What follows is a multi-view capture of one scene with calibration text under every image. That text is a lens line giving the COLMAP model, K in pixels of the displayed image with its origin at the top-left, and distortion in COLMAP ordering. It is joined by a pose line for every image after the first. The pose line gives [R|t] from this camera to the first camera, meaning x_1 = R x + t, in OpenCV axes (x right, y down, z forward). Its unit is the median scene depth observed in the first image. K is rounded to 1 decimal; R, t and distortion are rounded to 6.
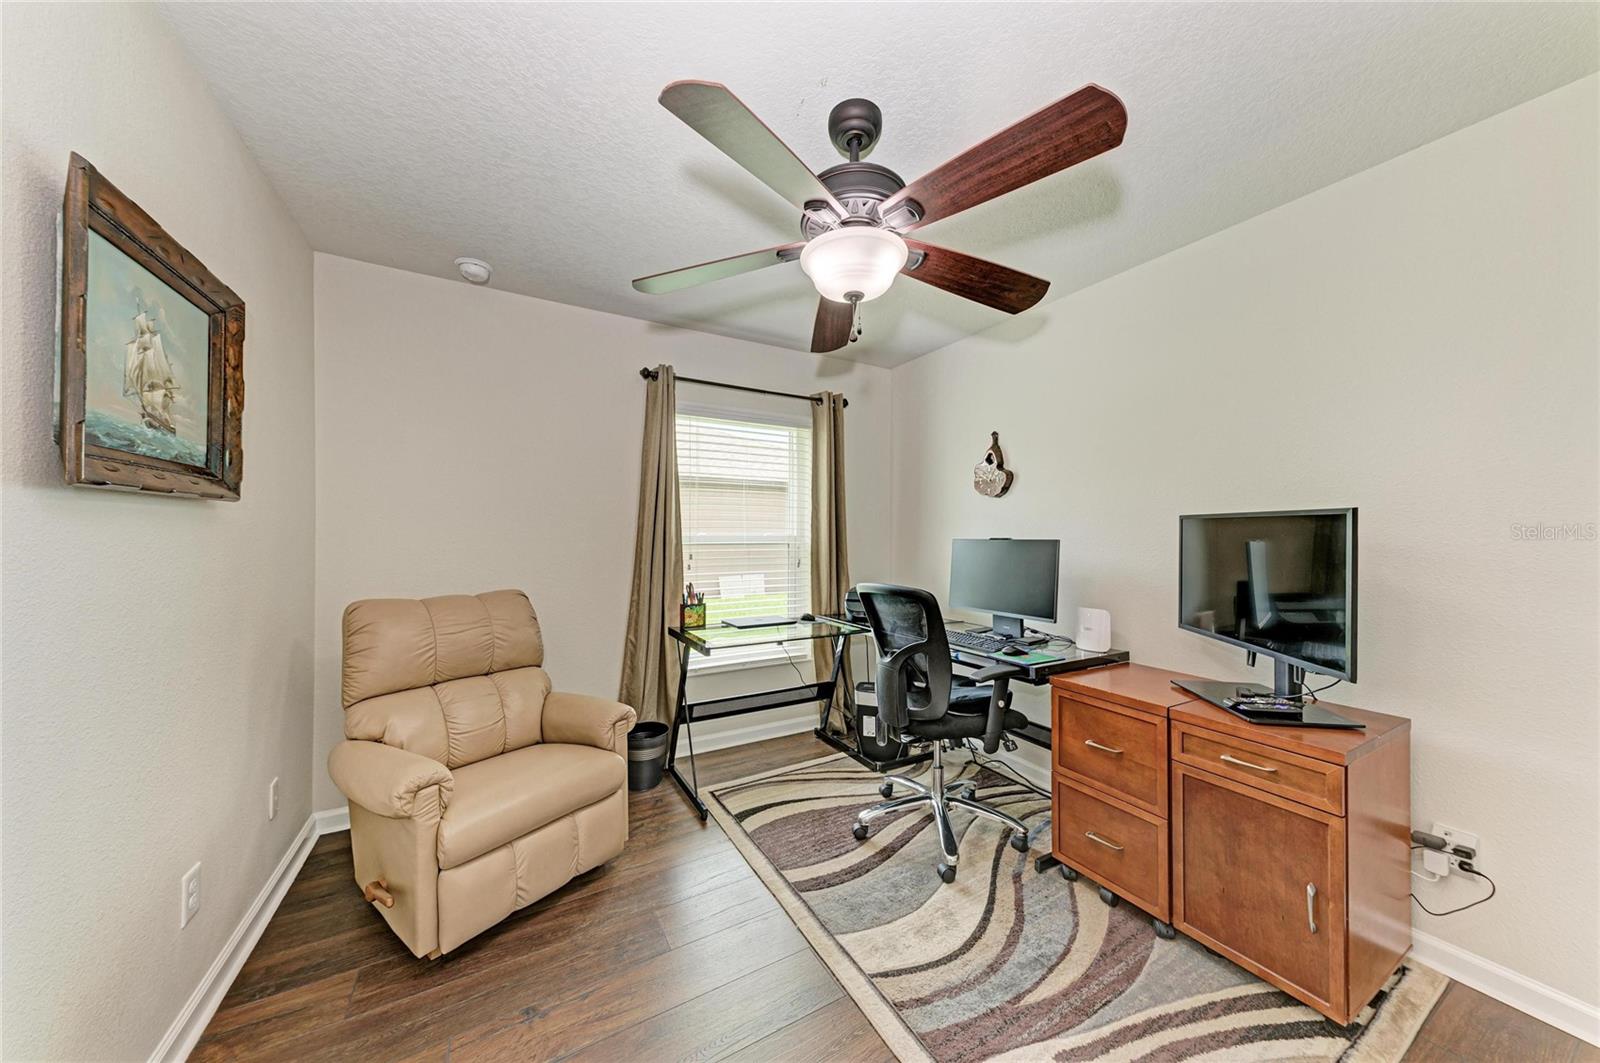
lens RADIAL K [[537.5, 0, 788.4], [0, 537.5, 530.2], [0, 0, 1]] dist [0.019816, -0.004276]
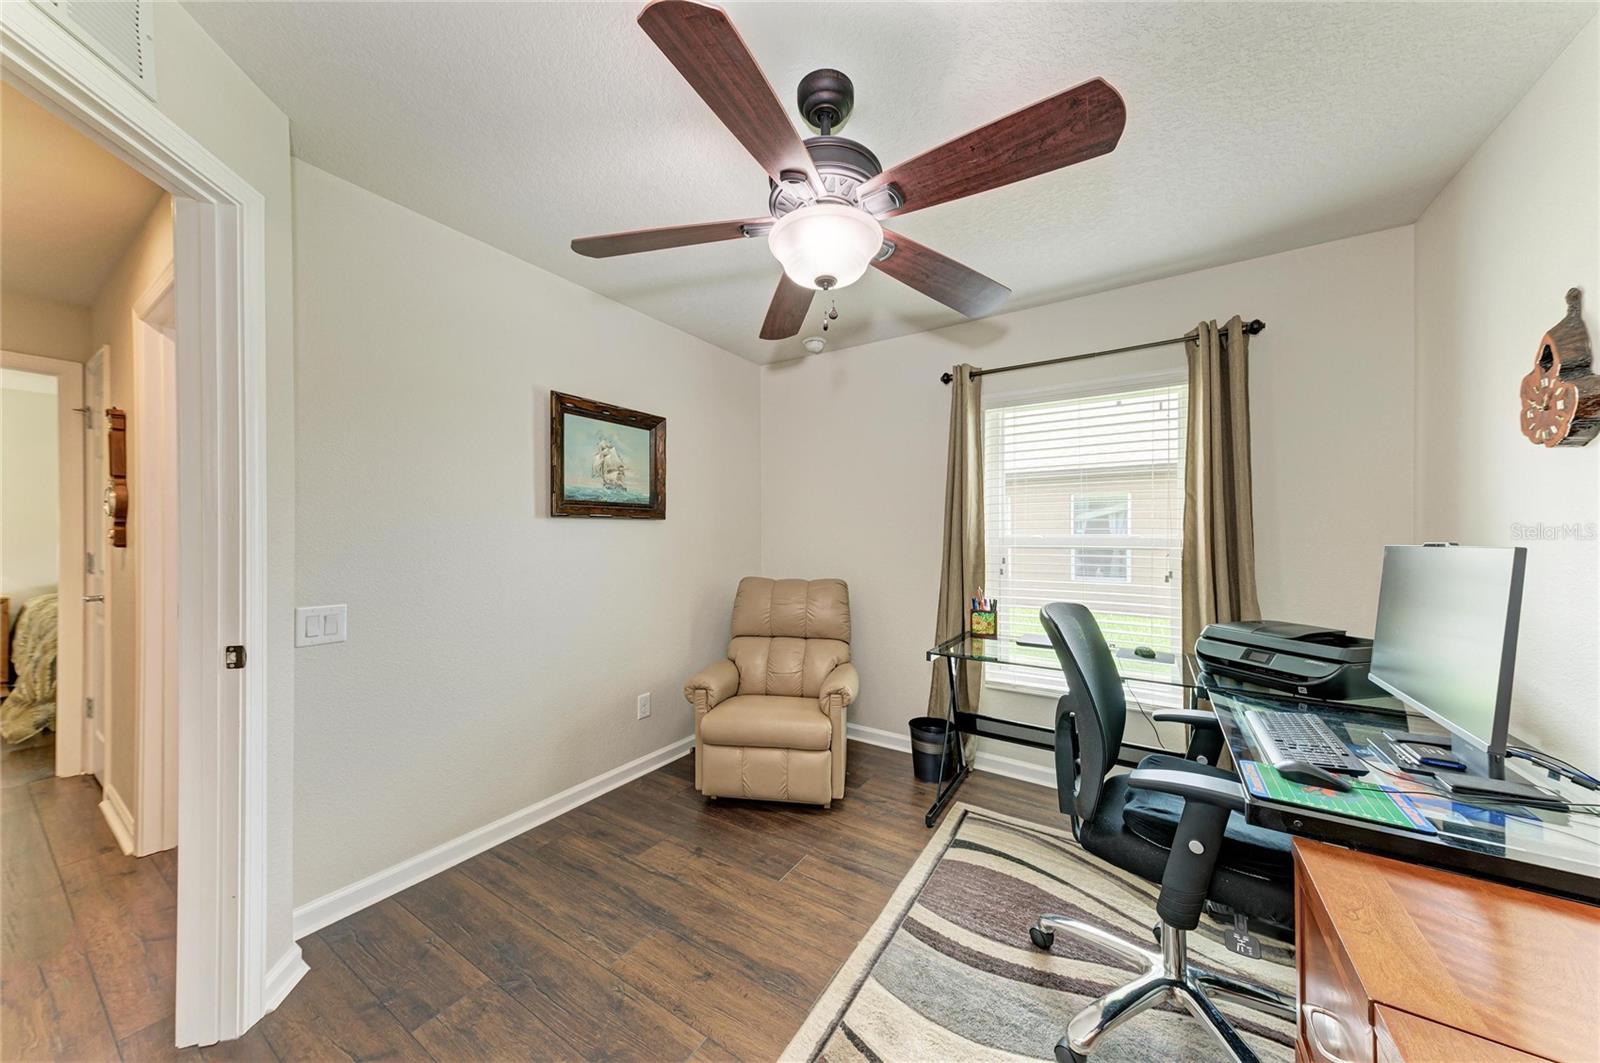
lens RADIAL K [[537.5, 0, 812.0], [0, 537.5, 531.6], [0, 0, 1]] dist [0.019816, -0.004276]
pose [[0.462053, -0.010593, -0.886789, 0.657967], [0.004932, 0.999944, -0.009375, 0.008952], [0.886839, -0.000042, 0.462079, 0.378764]]
